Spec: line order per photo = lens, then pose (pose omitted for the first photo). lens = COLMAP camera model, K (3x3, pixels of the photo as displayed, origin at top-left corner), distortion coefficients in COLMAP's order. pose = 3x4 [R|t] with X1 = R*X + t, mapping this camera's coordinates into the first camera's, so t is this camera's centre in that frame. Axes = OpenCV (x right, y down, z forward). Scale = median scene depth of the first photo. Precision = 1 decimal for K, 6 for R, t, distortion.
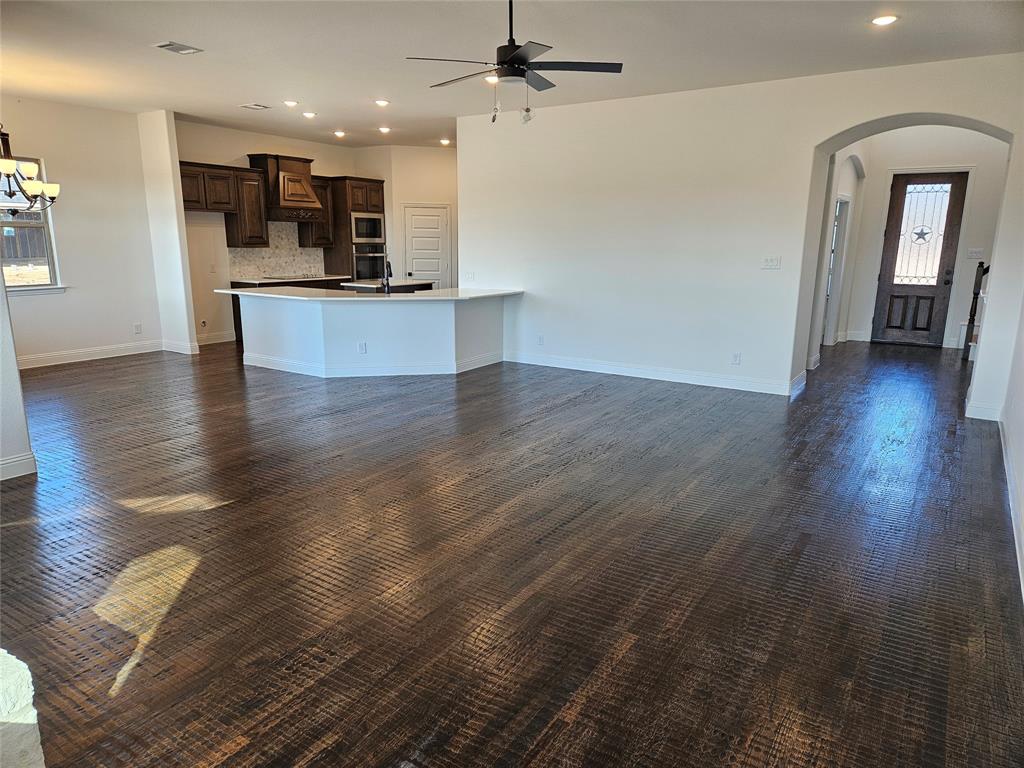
lens RADIAL K [[680.7, 0, 516.1], [0, 680.7, 387.3], [0, 0, 1]] dist [0.079020, -0.064036]
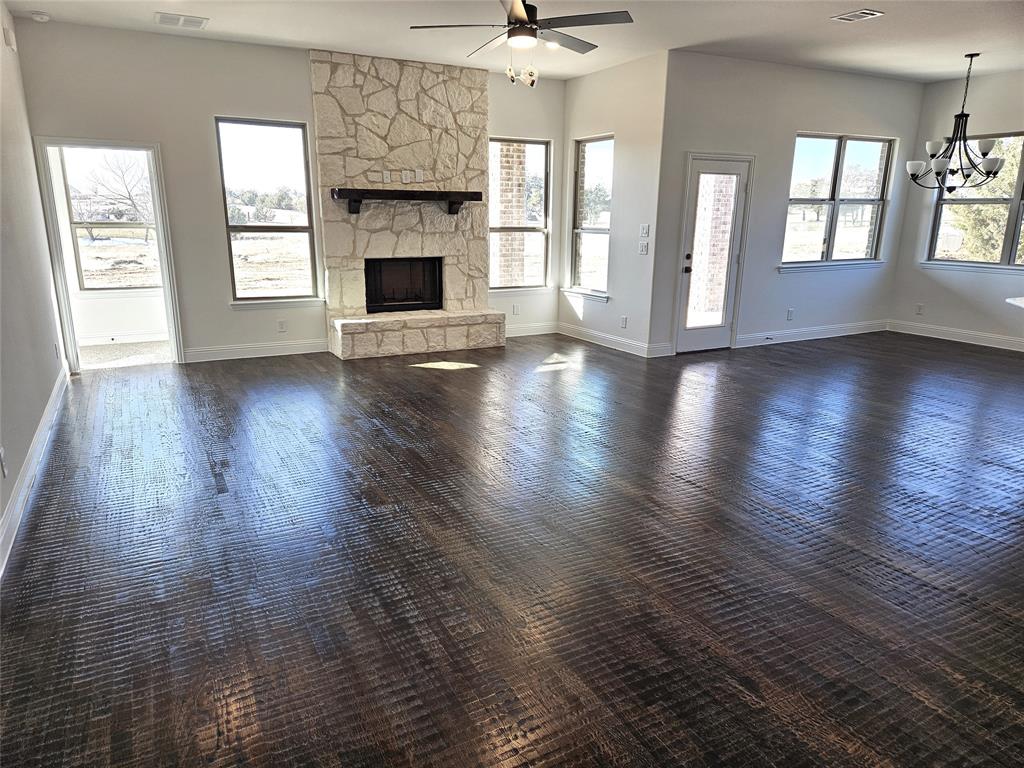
lens RADIAL K [[680.7, 0, 502.4], [0, 680.7, 390.7], [0, 0, 1]] dist [0.079020, -0.064036]
pose [[-0.502383, 0.206745, -0.839564, 0.395138], [-0.197073, 0.918056, 0.343999, -0.136410], [0.841887, 0.338274, -0.420472, 0.664565]]
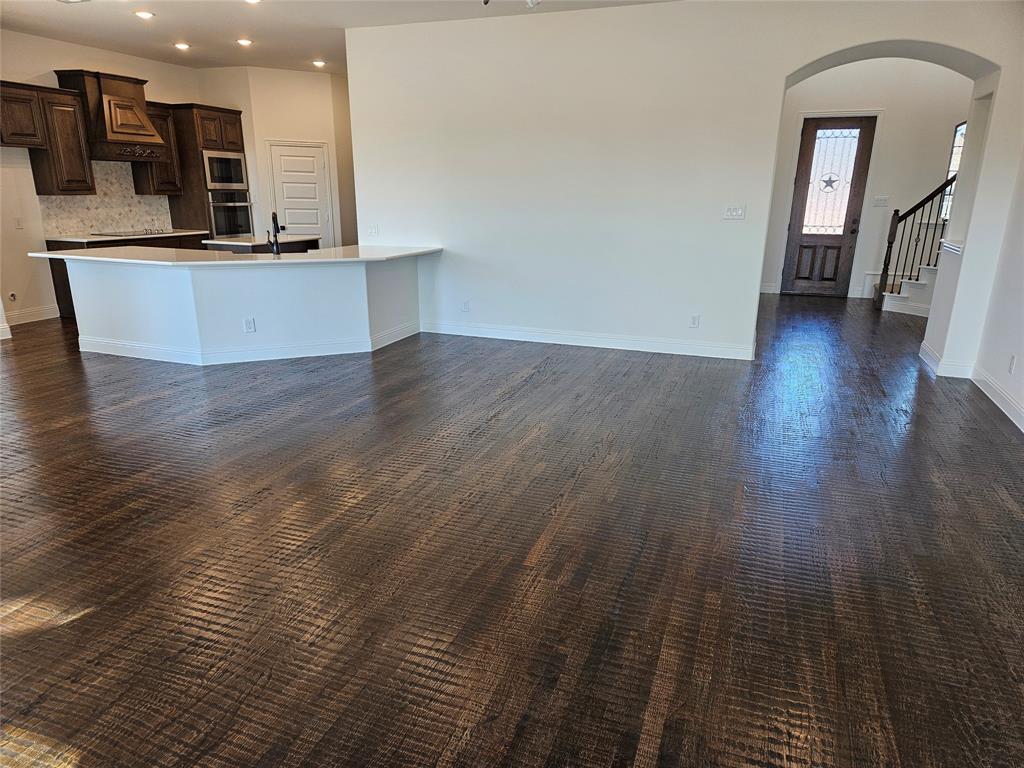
lens RADIAL K [[680.7, 0, 514.7], [0, 680.7, 392.1], [0, 0, 1]] dist [0.079020, -0.064036]
pose [[0.977207, -0.060001, 0.203632, -0.075175], [0.044752, 0.995895, 0.078685, -0.023824], [-0.207517, -0.067779, 0.975881, 0.130453]]
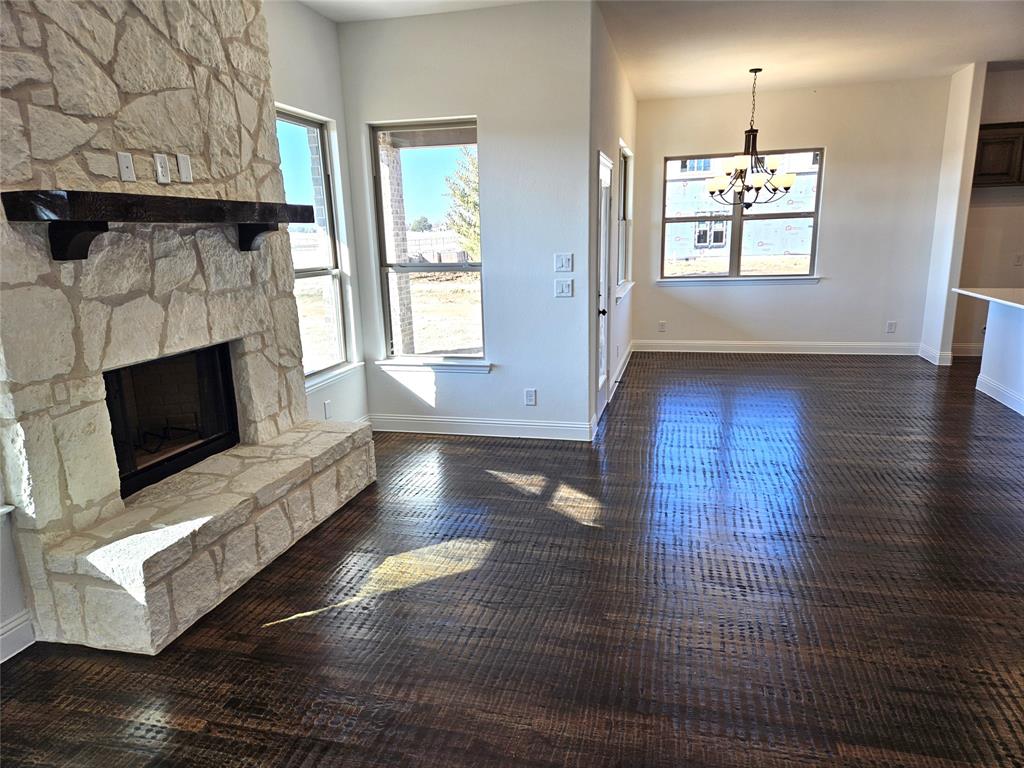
lens RADIAL K [[680.7, 0, 507.3], [0, 680.7, 392.0], [0, 0, 1]] dist [0.079020, -0.064036]
pose [[0.299037, 0.200926, -0.932848, 0.139001], [-0.176898, 0.972309, 0.152718, -0.048551], [0.937701, 0.119351, 0.326300, 0.238039]]
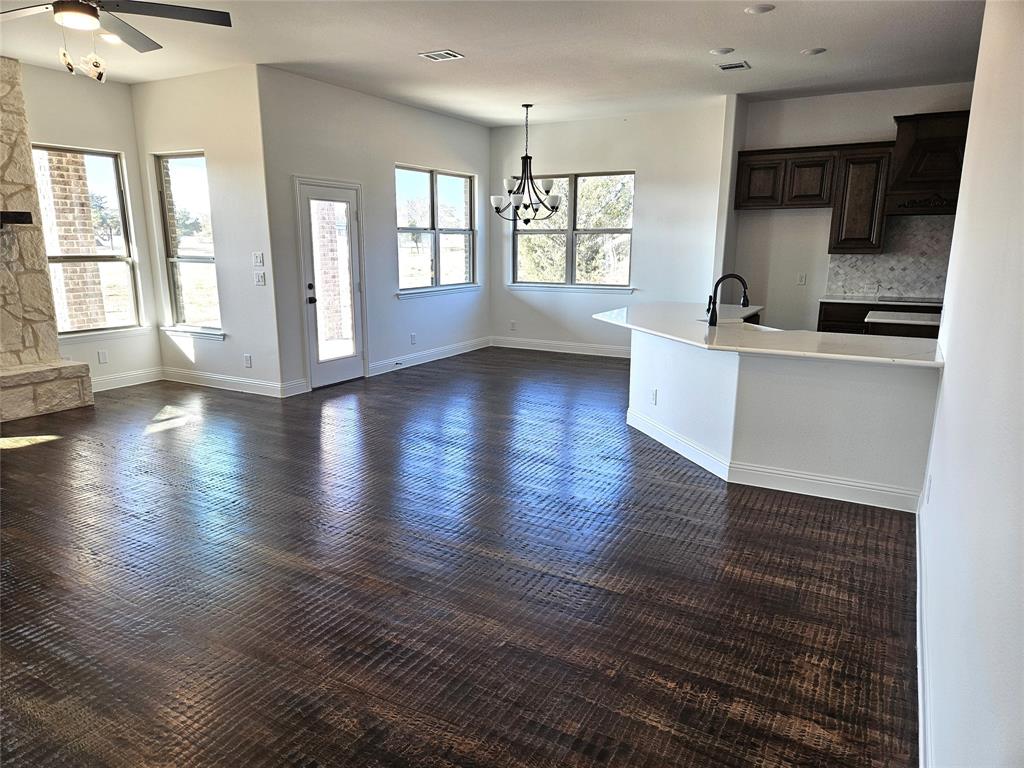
lens RADIAL K [[680.7, 0, 499.6], [0, 680.7, 391.6], [0, 0, 1]] dist [0.079020, -0.064036]
pose [[0.035267, 0.208751, -0.977333, 0.352731], [-0.217111, 0.956185, 0.196399, -0.130490], [0.975510, 0.205264, 0.079044, 0.627687]]
